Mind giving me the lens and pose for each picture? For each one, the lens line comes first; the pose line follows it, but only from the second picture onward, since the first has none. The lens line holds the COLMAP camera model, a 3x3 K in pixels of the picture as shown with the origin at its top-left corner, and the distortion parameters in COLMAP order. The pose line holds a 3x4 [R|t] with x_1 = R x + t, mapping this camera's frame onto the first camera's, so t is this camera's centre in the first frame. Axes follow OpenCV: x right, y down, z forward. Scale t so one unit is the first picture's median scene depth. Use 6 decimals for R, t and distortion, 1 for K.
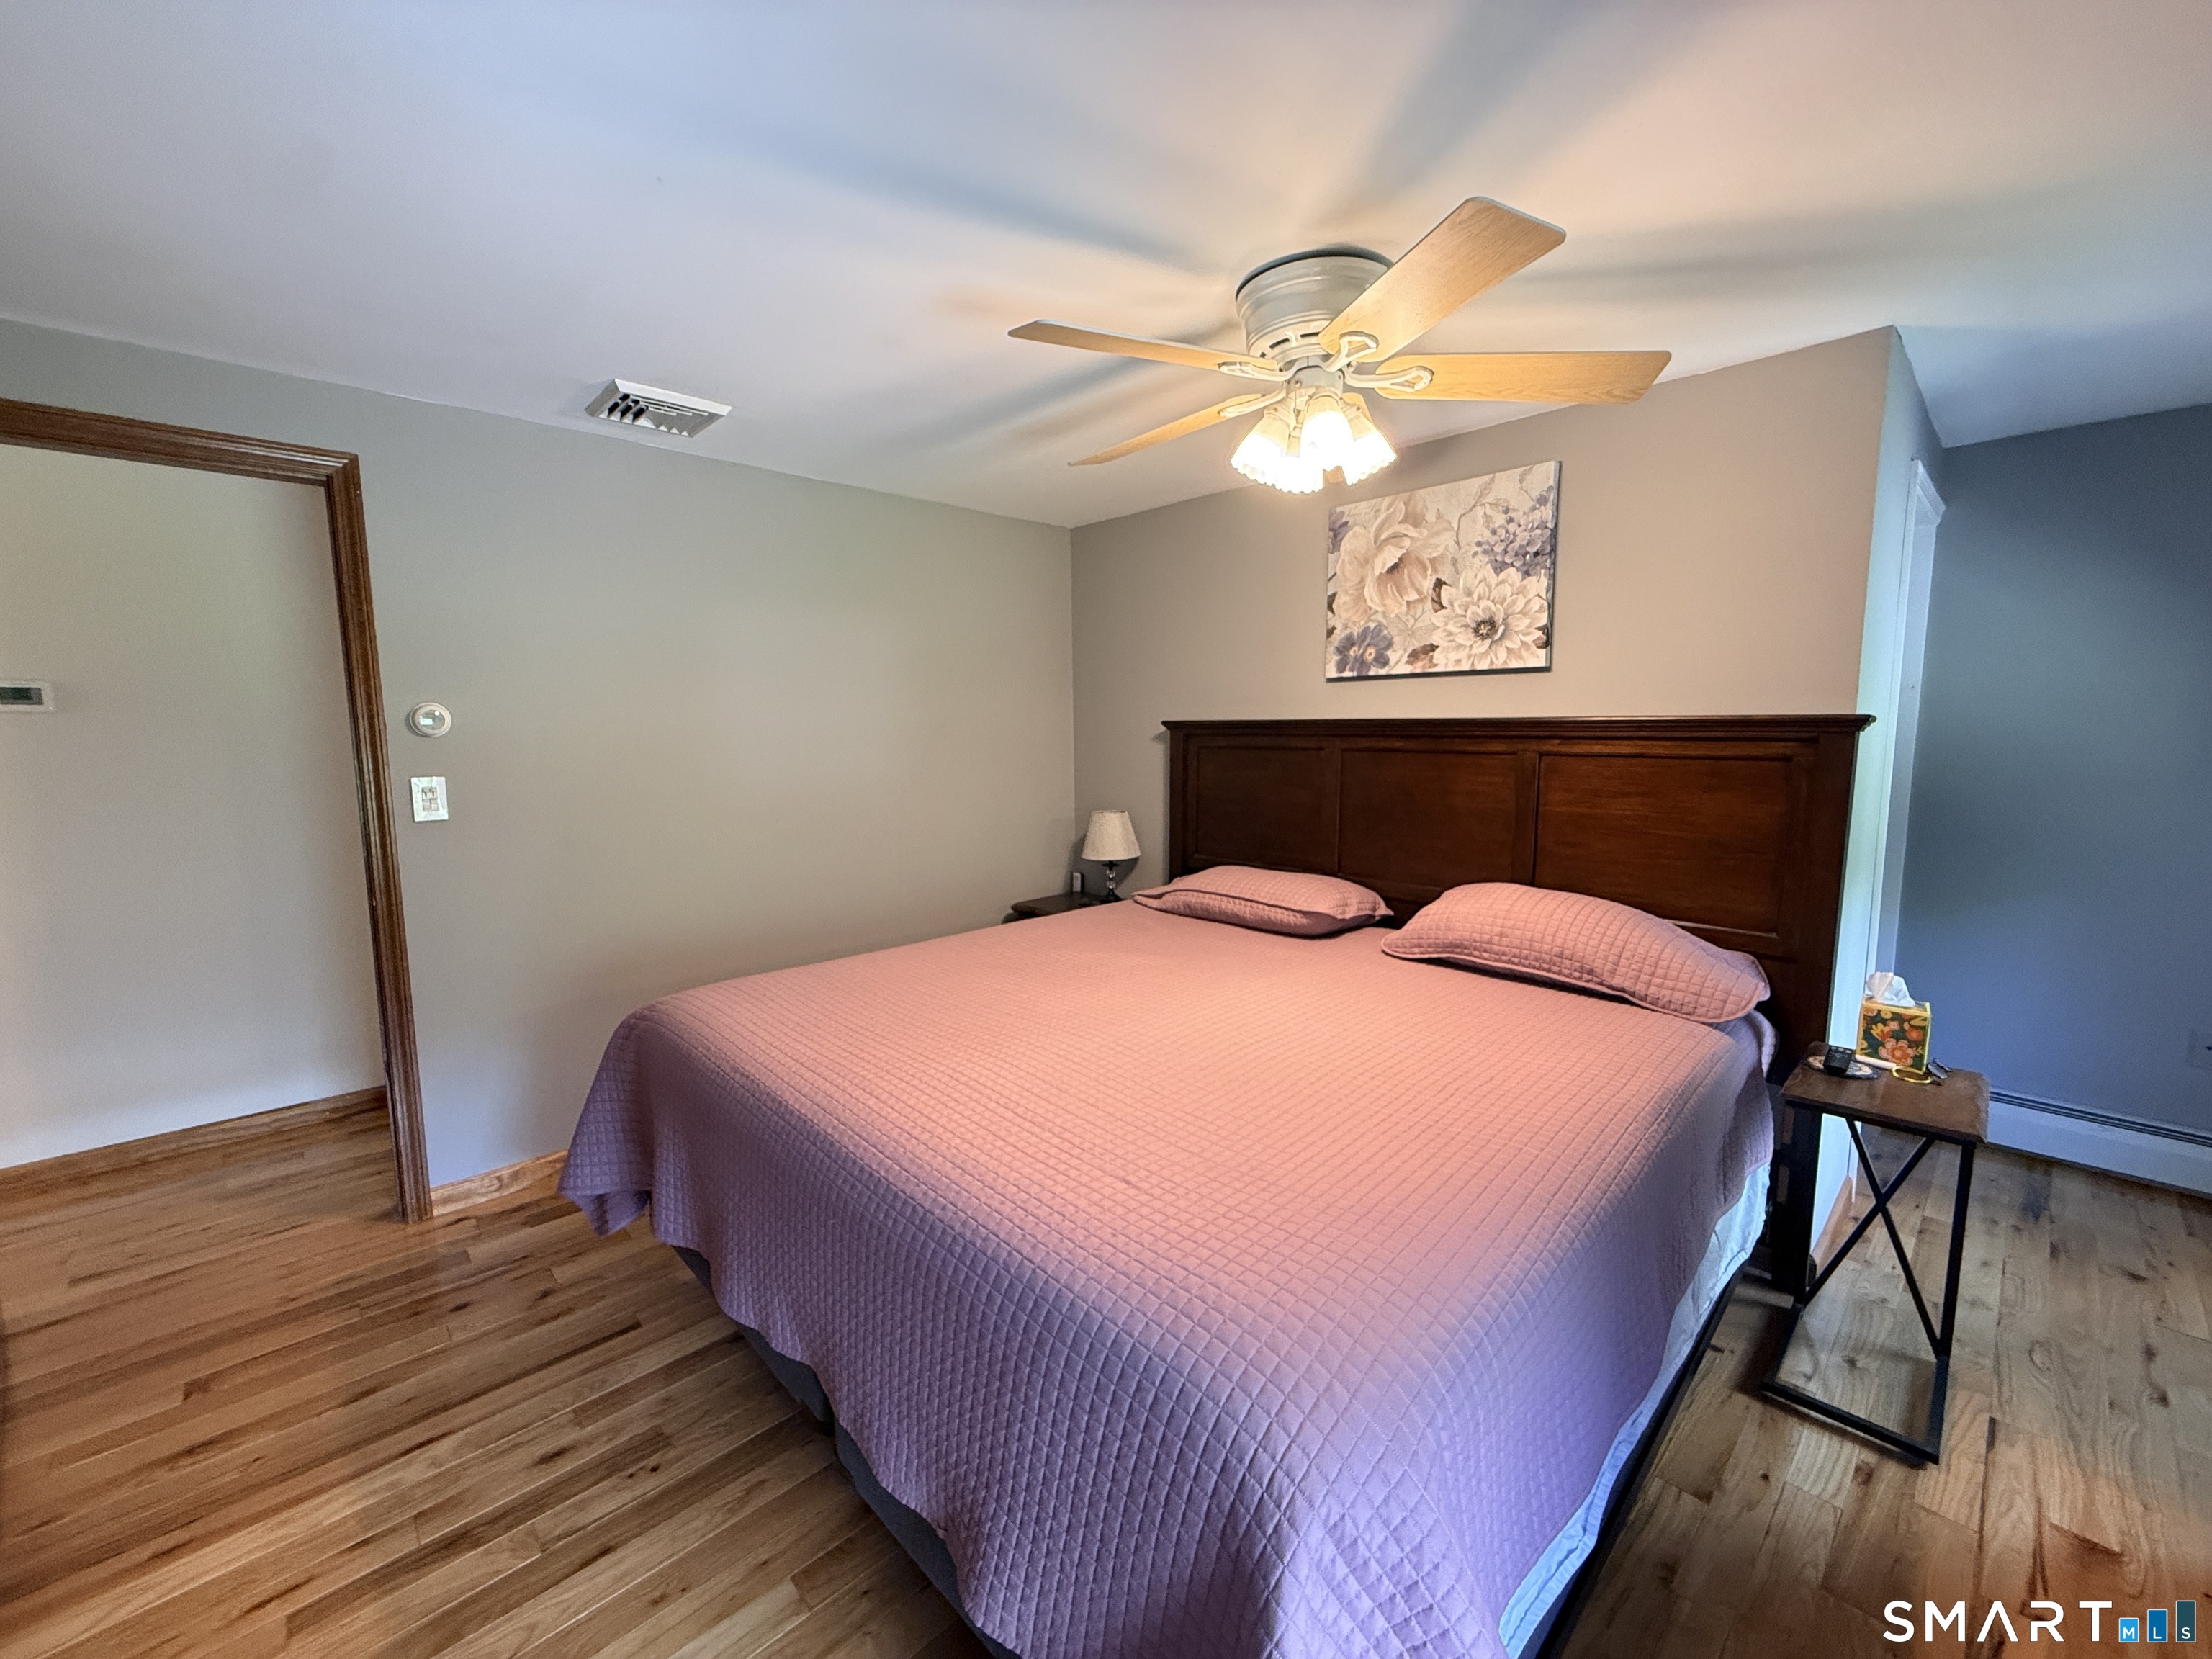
lens RADIAL K [[881.7, 0, 1099.4], [0, 881.7, 823.2], [0, 0, 1]] dist [0.001326, -0.000371]
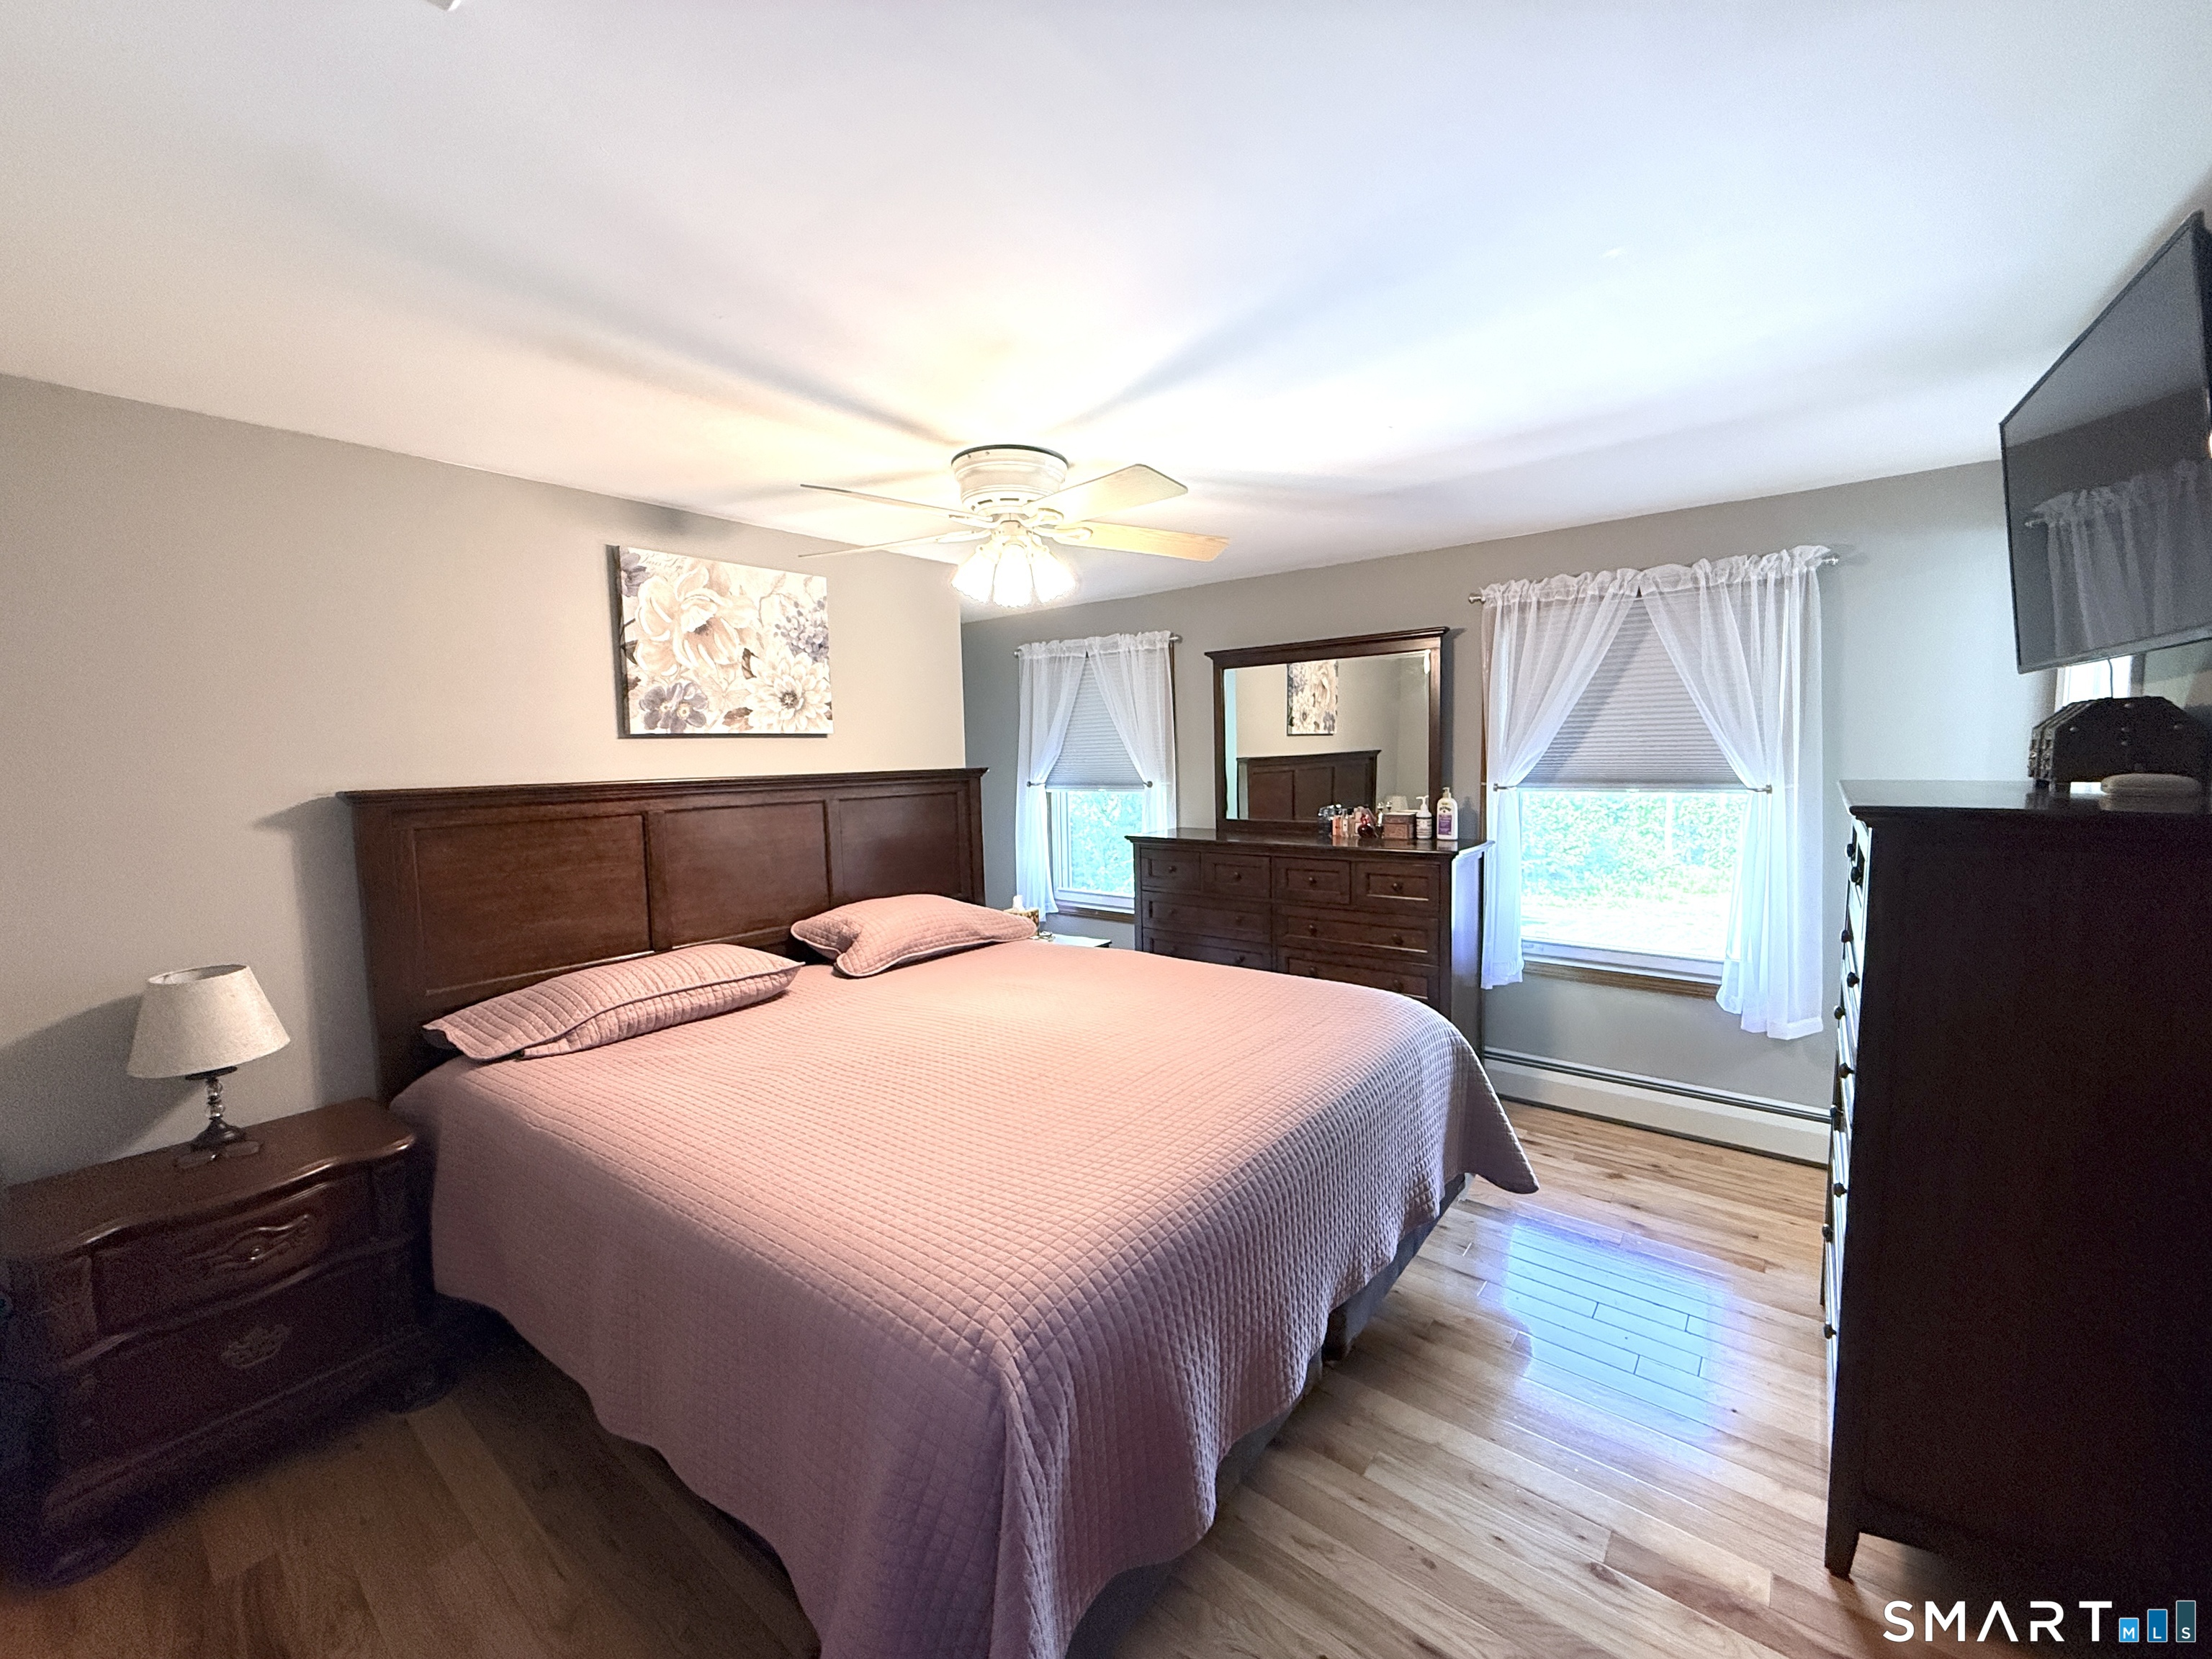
lens RADIAL K [[881.7, 0, 1098.2], [0, 881.7, 822.7], [0, 0, 1]] dist [0.001326, -0.000371]
pose [[-0.151050, -0.071112, 0.985965, -0.788141], [0.132046, 0.987019, 0.091417, -0.108182], [-0.979667, 0.144002, -0.139699, 0.767058]]
